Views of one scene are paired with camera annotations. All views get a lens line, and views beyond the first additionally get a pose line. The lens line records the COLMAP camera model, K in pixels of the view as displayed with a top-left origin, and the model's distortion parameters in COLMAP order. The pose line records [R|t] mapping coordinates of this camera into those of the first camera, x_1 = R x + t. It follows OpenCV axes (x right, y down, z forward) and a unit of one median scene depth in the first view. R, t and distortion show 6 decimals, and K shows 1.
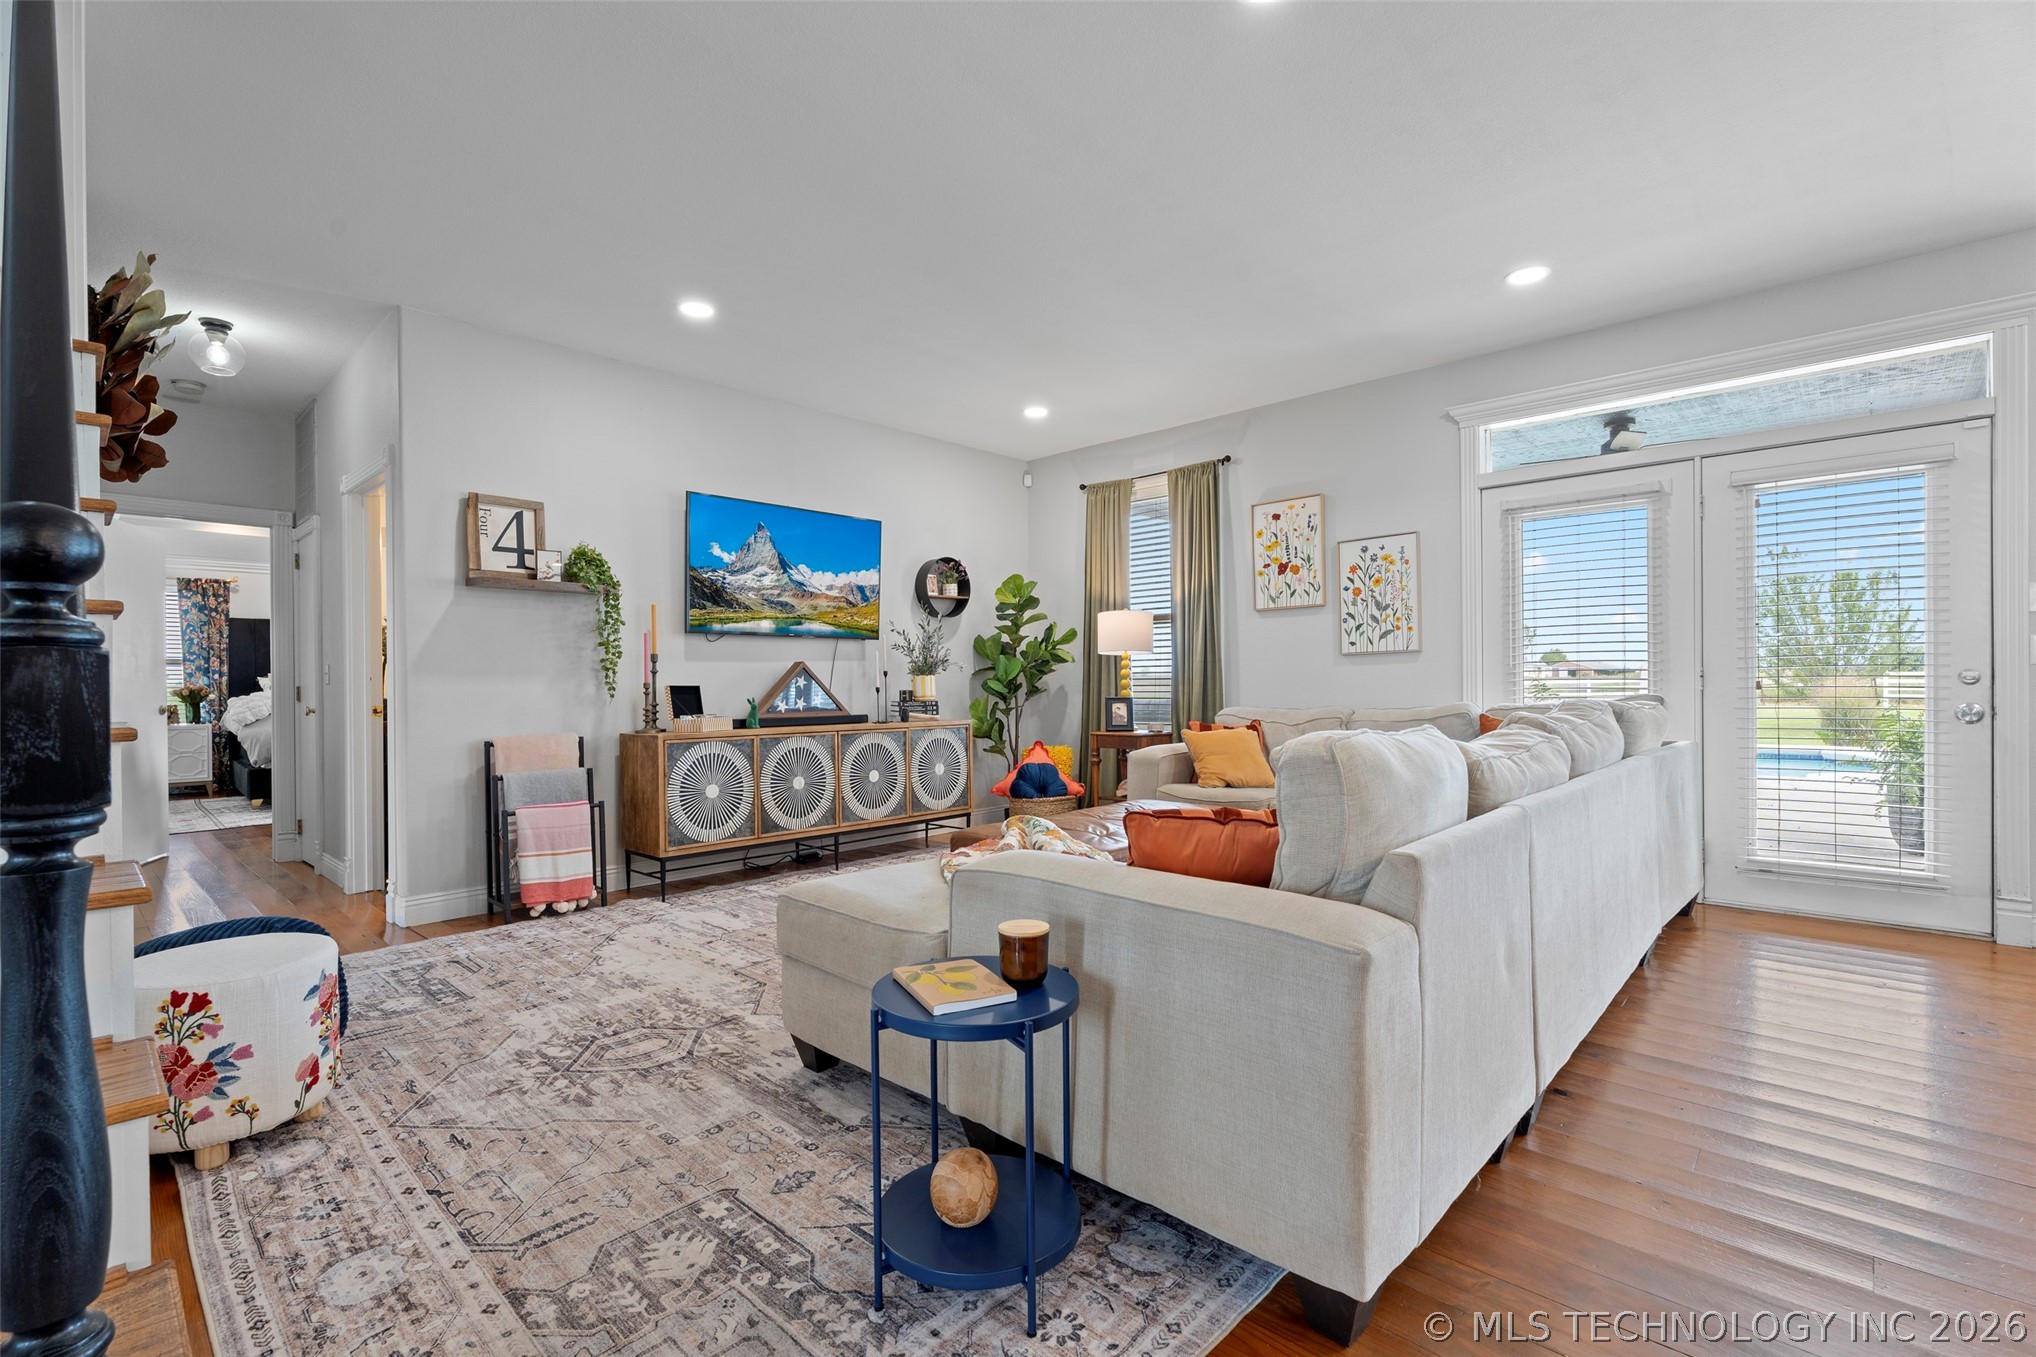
lens RADIAL K [[912.2, 0, 1019.9], [0, 912.2, 691.0], [0, 0, 1]] dist [0.000554, 0.000629]
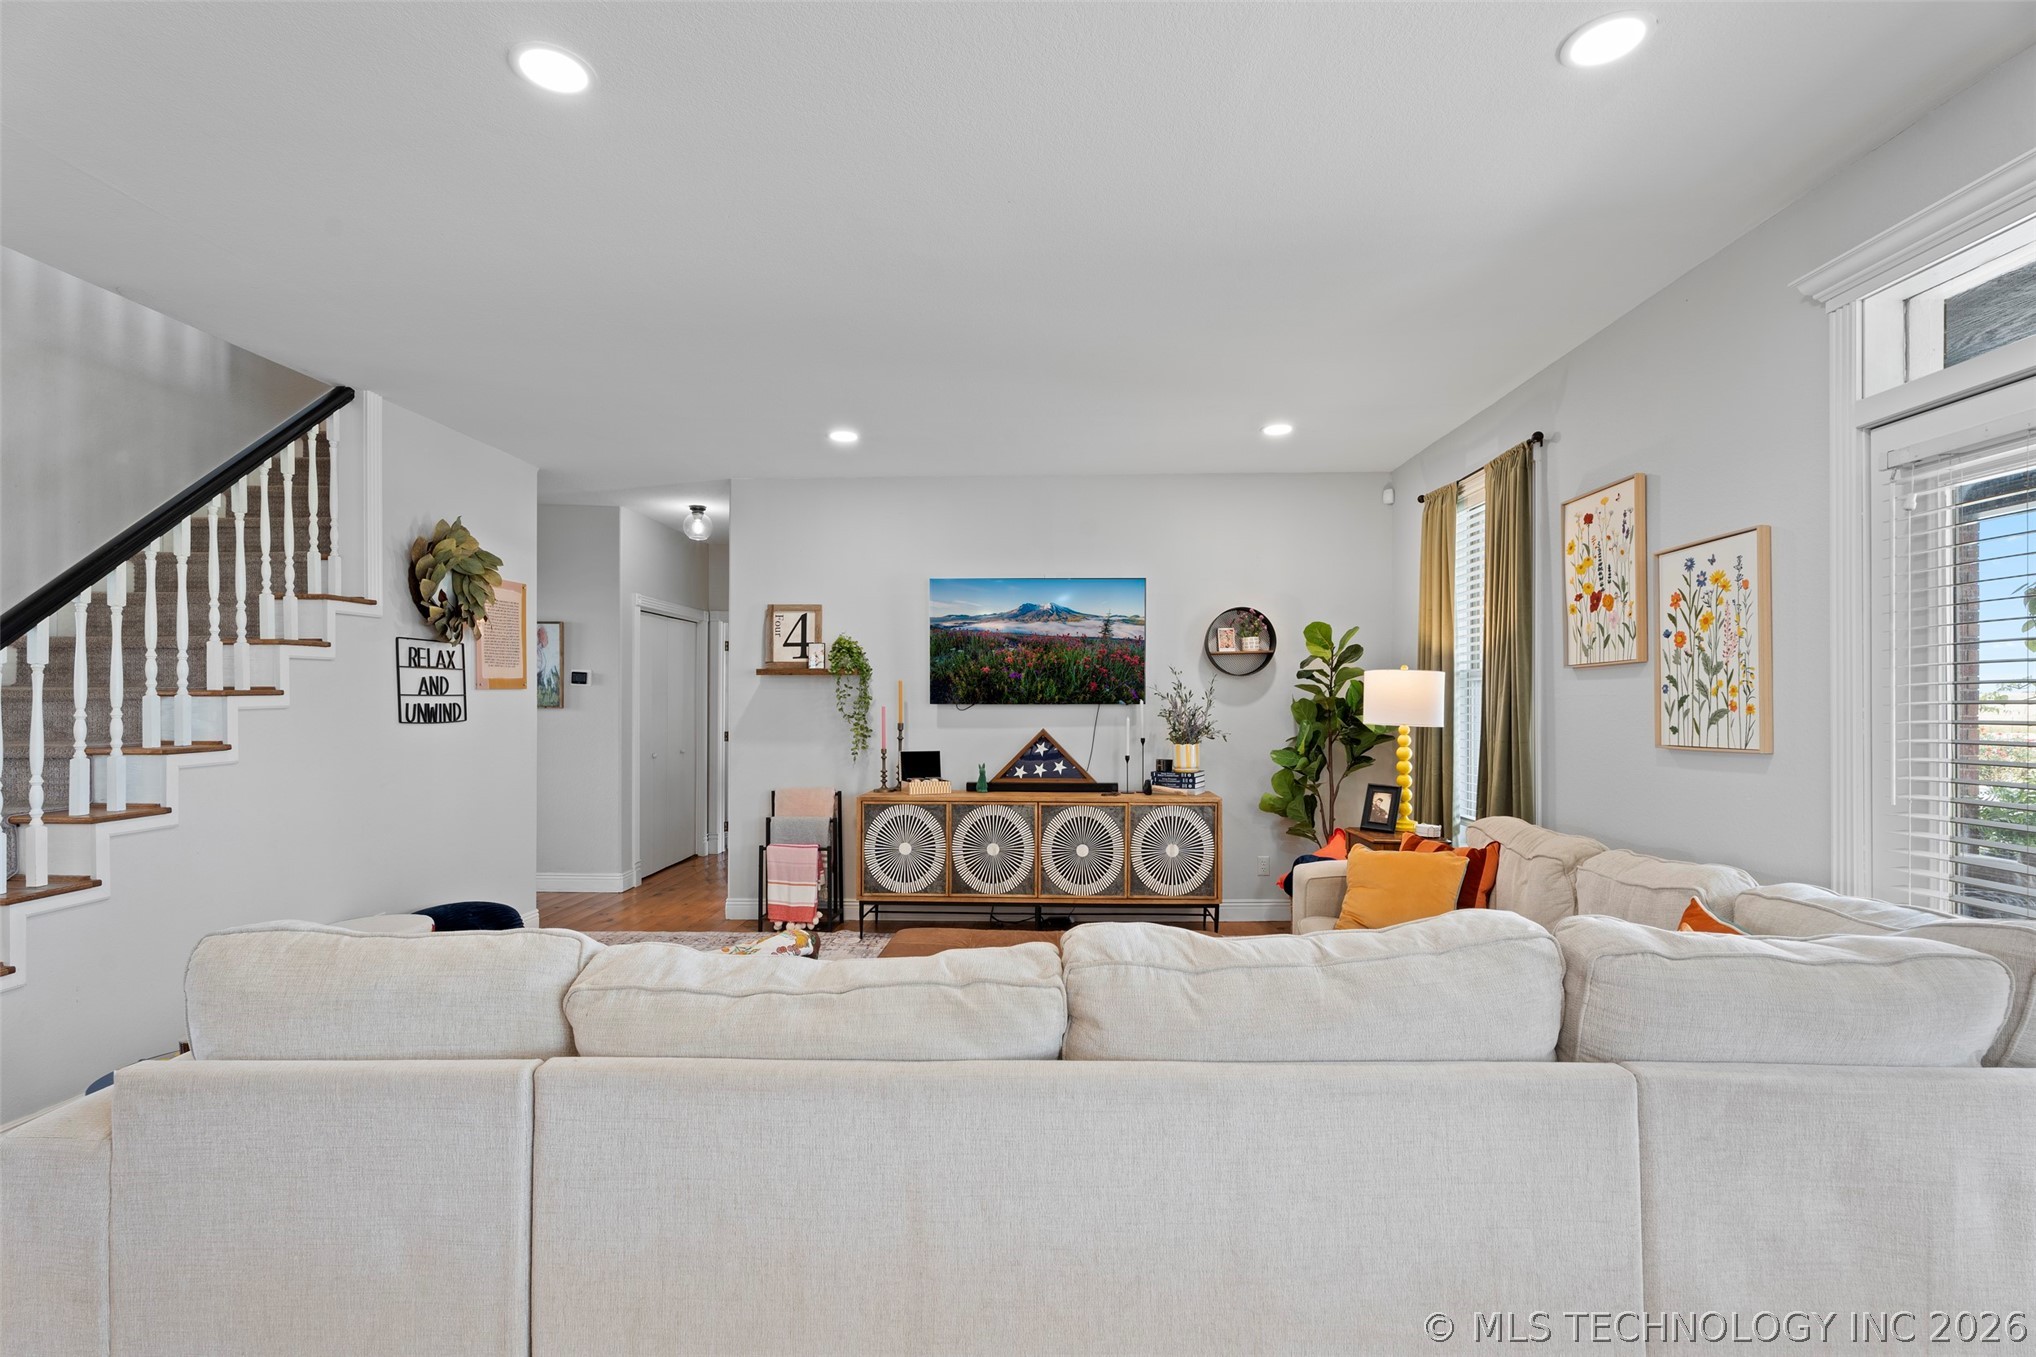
lens RADIAL K [[912.2, 0, 1024.6], [0, 912.2, 698.0], [0, 0, 1]] dist [0.000554, 0.000629]
pose [[0.663219, 0.006738, -0.748395, 0.543136], [-0.012134, 0.999925, -0.001751, -0.068532], [0.748327, 0.010242, 0.663251, 0.326700]]
